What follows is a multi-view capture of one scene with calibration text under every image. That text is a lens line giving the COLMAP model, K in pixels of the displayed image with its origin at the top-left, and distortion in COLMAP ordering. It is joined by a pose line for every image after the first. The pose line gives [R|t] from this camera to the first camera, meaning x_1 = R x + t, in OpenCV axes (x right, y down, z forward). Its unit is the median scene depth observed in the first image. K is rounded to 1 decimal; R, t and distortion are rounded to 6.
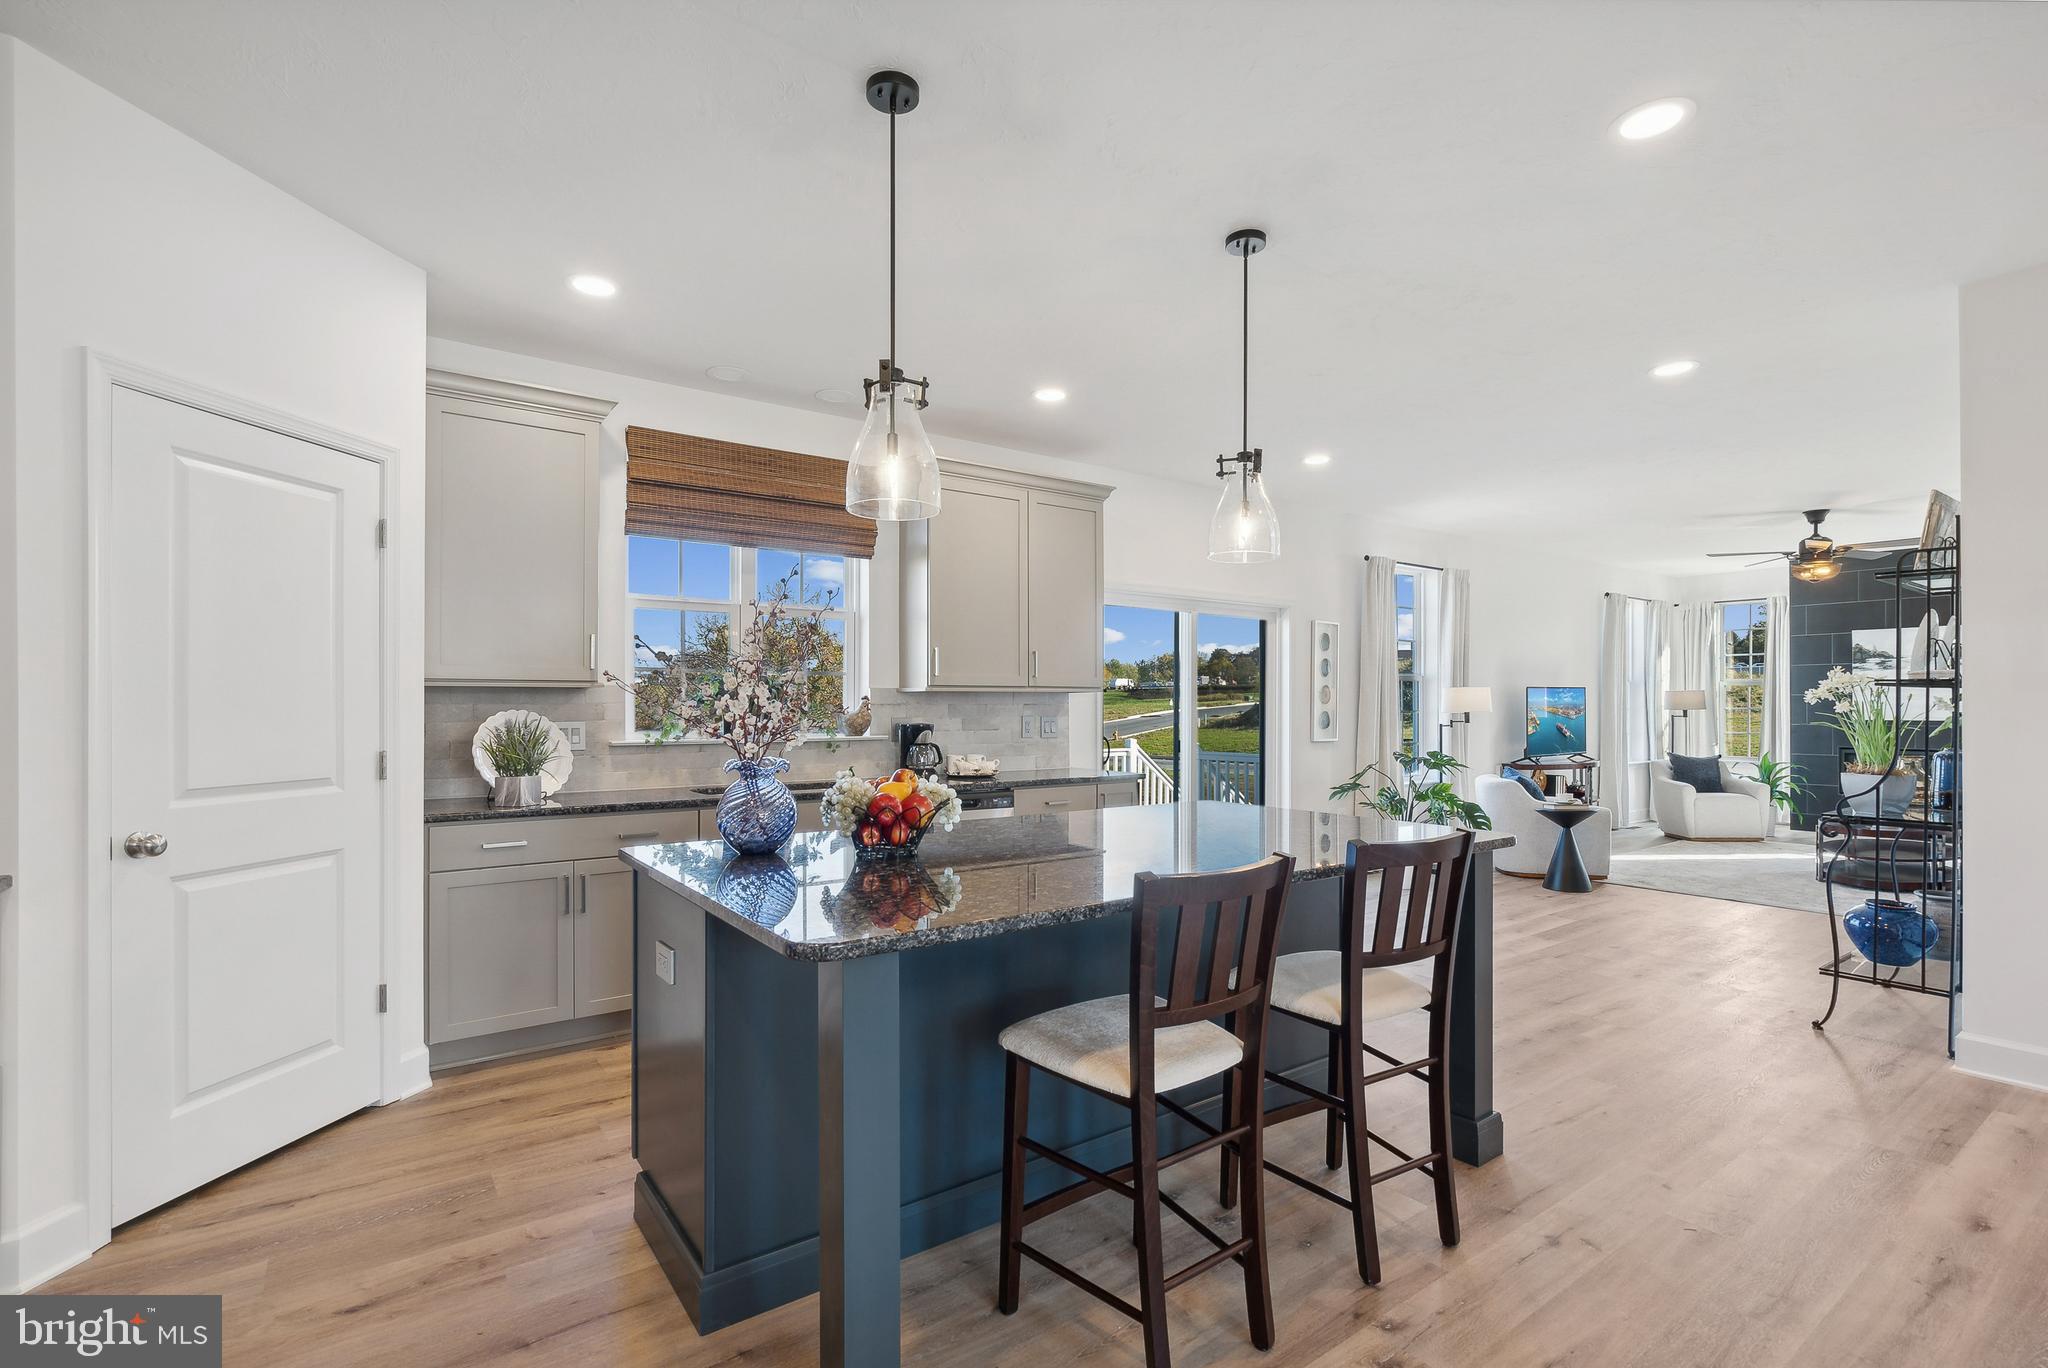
lens RADIAL K [[948.0, 0, 1031.8], [0, 948.0, 703.8], [0, 0, 1]] dist [0.005986, 0.001023]
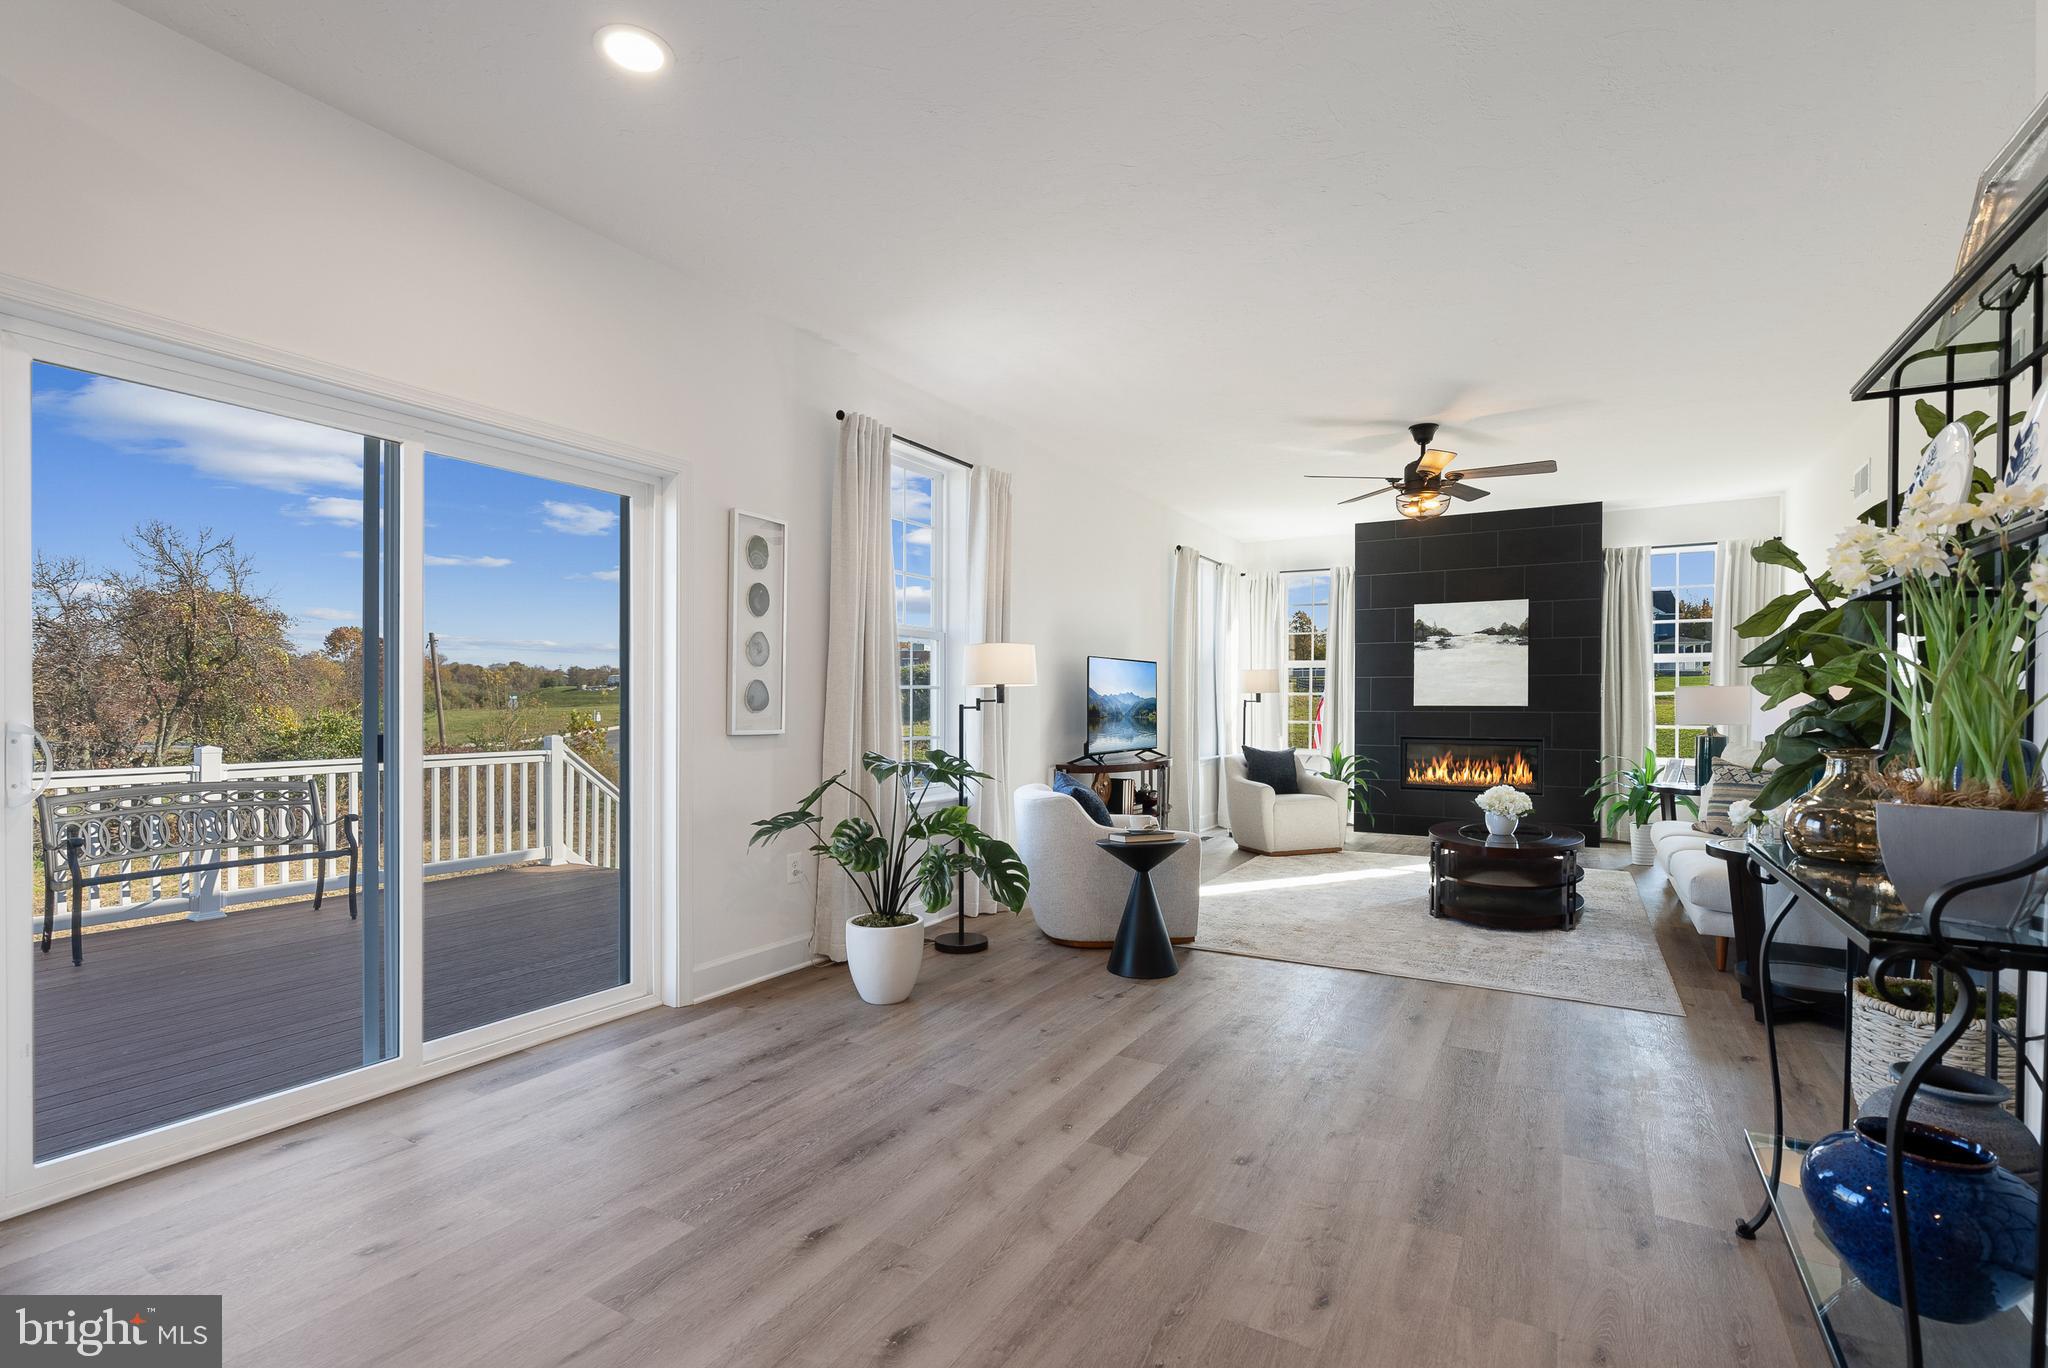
lens RADIAL K [[948.0, 0, 1053.8], [0, 948.0, 717.0], [0, 0, 1]] dist [0.005986, 0.001023]
pose [[0.903845, -0.001652, 0.427857, 0.199633], [-0.005396, 0.999869, 0.015258, 0.017474], [-0.427826, -0.016100, 0.903717, 0.378226]]
